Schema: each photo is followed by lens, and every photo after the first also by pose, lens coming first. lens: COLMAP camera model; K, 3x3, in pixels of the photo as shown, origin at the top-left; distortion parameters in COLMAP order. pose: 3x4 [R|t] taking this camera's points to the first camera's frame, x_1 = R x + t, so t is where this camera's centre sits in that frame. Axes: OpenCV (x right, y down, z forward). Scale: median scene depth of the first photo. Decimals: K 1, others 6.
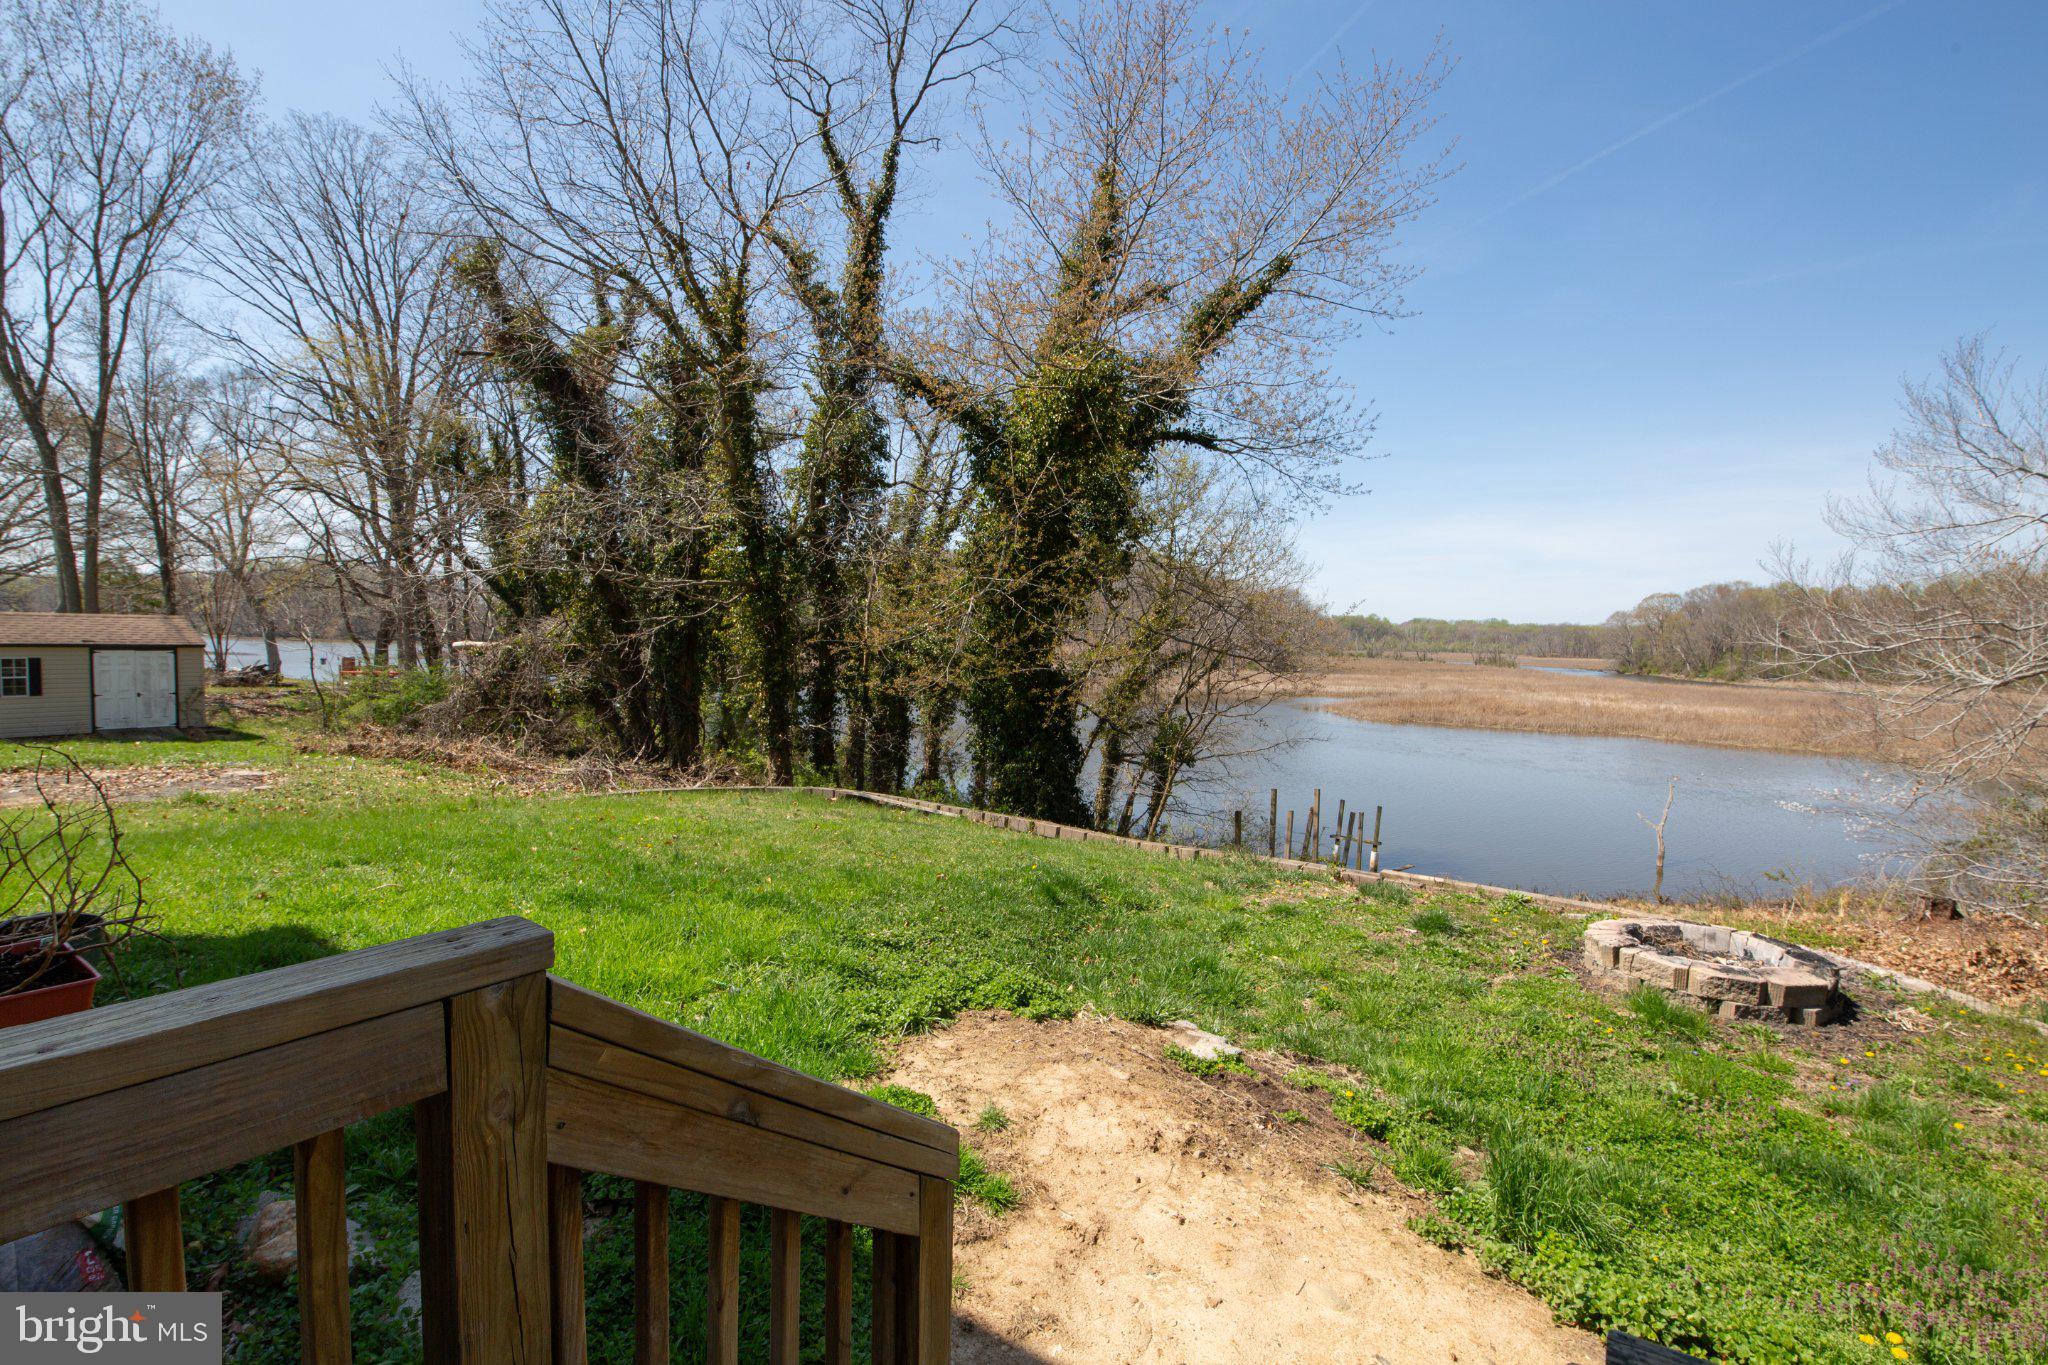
lens RADIAL K [[868.2, 0, 1030.5], [0, 868.2, 686.1], [0, 0, 1]] dist [-0.007108, -0.008070]
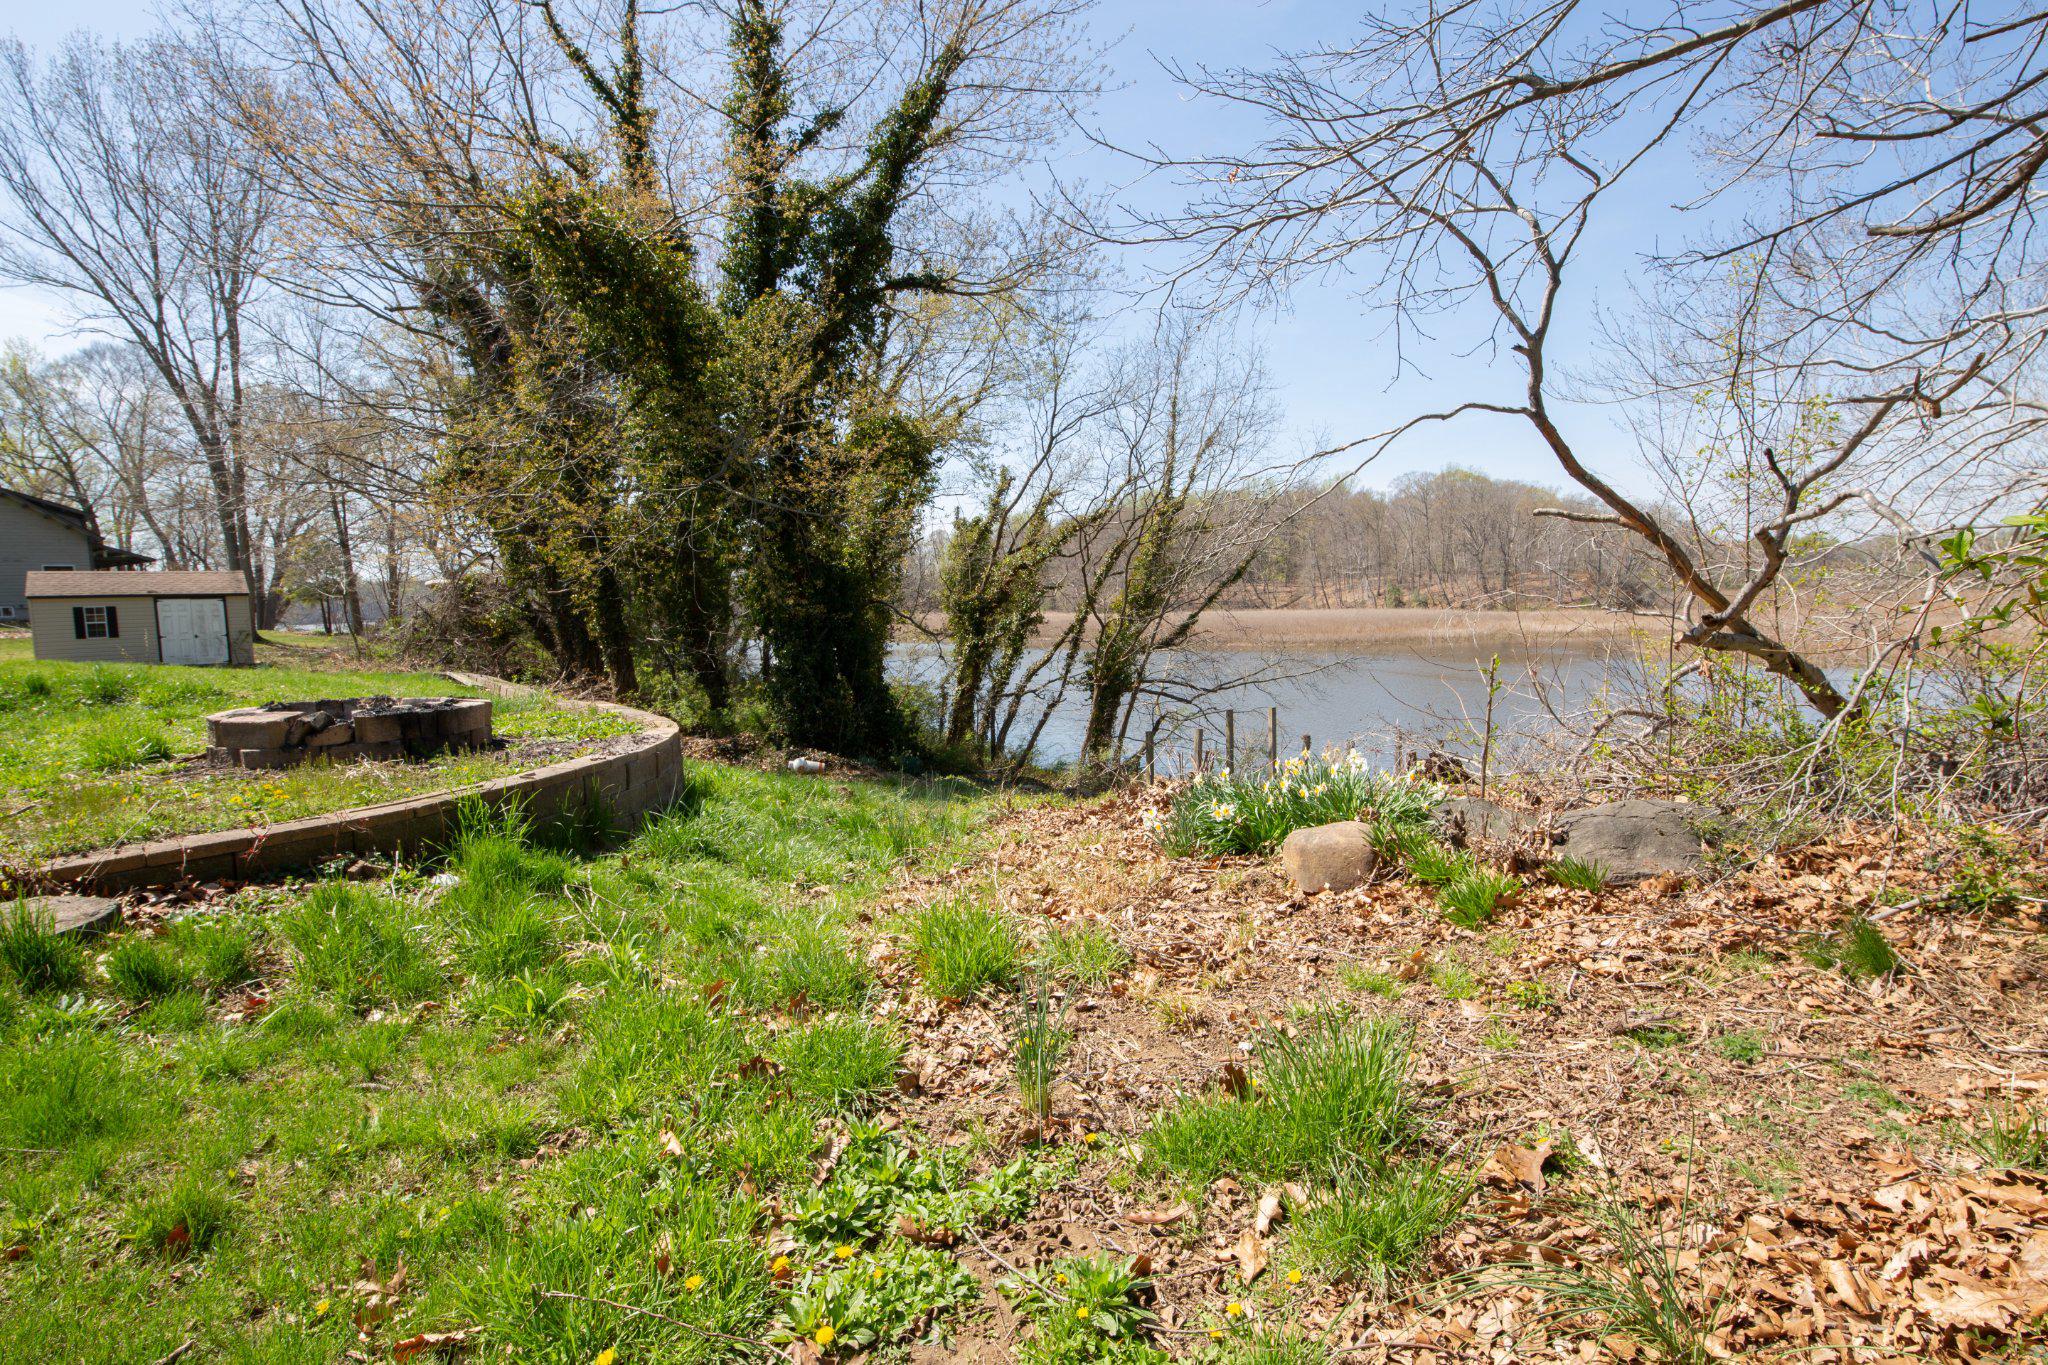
lens RADIAL K [[960.3, 0, 1036.7], [0, 960.3, 694.0], [0, 0, 1]] dist [-0.014039, -0.004669]
pose [[0.955103, -0.017406, -0.295763, 0.706828], [0.029760, 0.998860, 0.037319, 0.115068], [0.294776, -0.044445, 0.954532, 0.120928]]
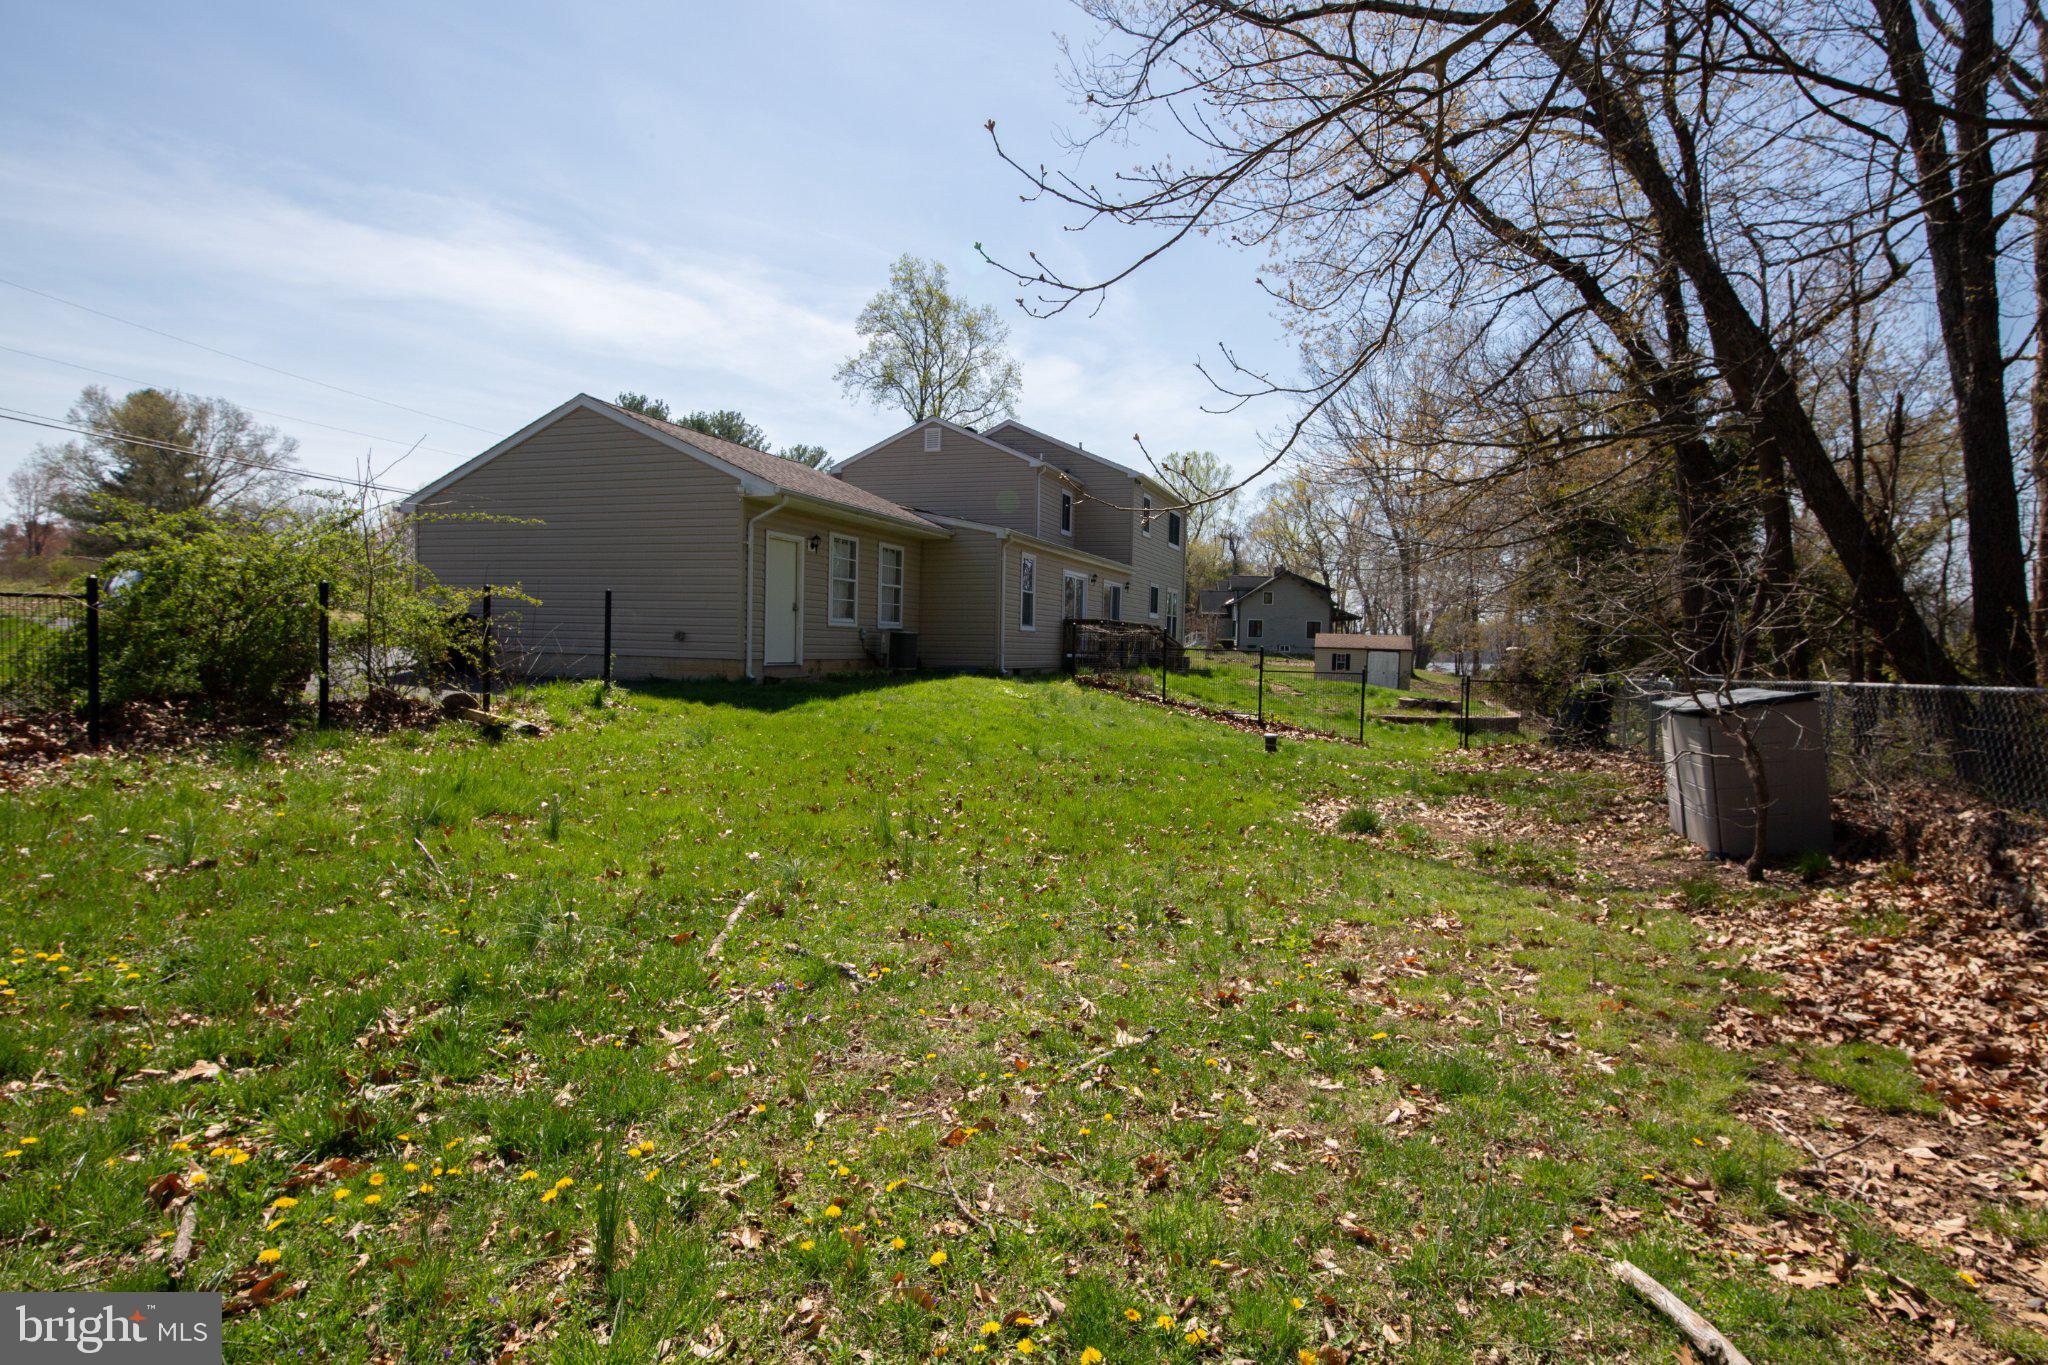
lens RADIAL K [[1174.5, 0, 1030.9], [0, 1174.5, 689.5], [0, 0, 1]] dist [0.001892, 0.000060]
pose [[0.266977, 0.022776, -0.963434, 2.265749], [-0.073290, 0.997305, 0.003267, 0.159103], [0.960912, 0.069737, 0.267927, -0.905358]]
